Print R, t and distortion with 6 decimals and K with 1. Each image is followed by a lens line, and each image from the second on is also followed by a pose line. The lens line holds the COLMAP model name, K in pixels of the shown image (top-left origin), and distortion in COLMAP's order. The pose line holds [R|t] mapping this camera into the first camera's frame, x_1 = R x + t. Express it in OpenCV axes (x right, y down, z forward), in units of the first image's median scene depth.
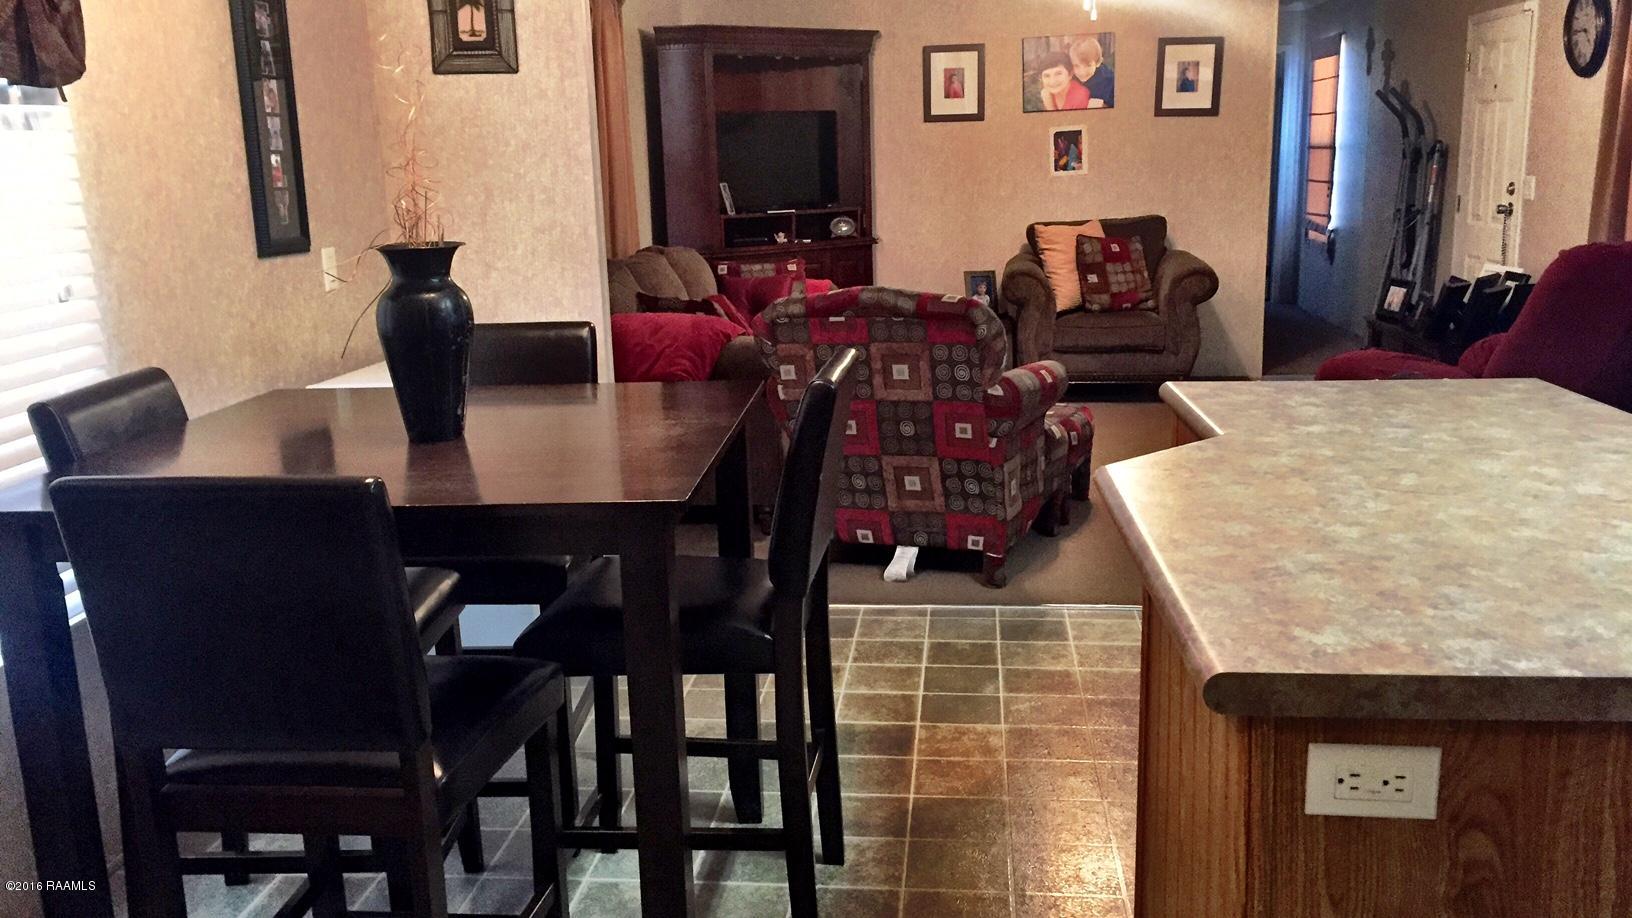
lens RADIAL K [[1342.1, 0, 816.0], [0, 1342.1, 459.0], [0, 0, 1]] dist [0.010888, -0.005740]
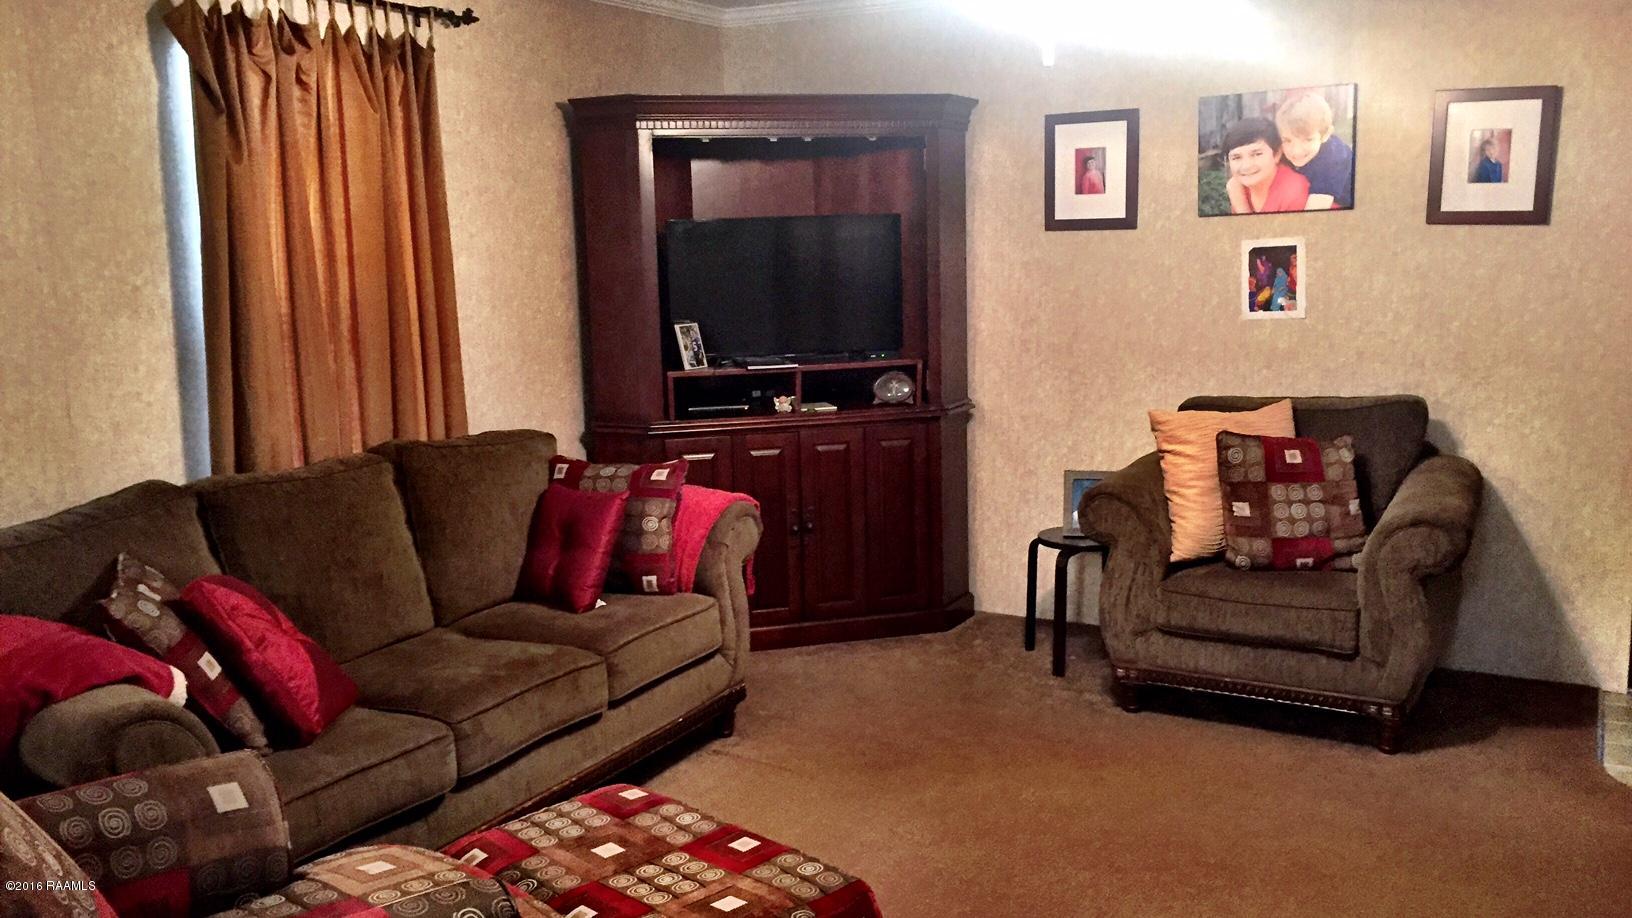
lens RADIAL K [[1342.1, 0, 816.0], [0, 1342.1, 459.0], [0, 0, 1]] dist [0.010888, -0.005740]
pose [[0.917722, 0.072381, -0.390572, 0.244952], [-0.088285, 0.995832, -0.022895, -0.118419], [0.387287, 0.055494, 0.920287, 0.373301]]
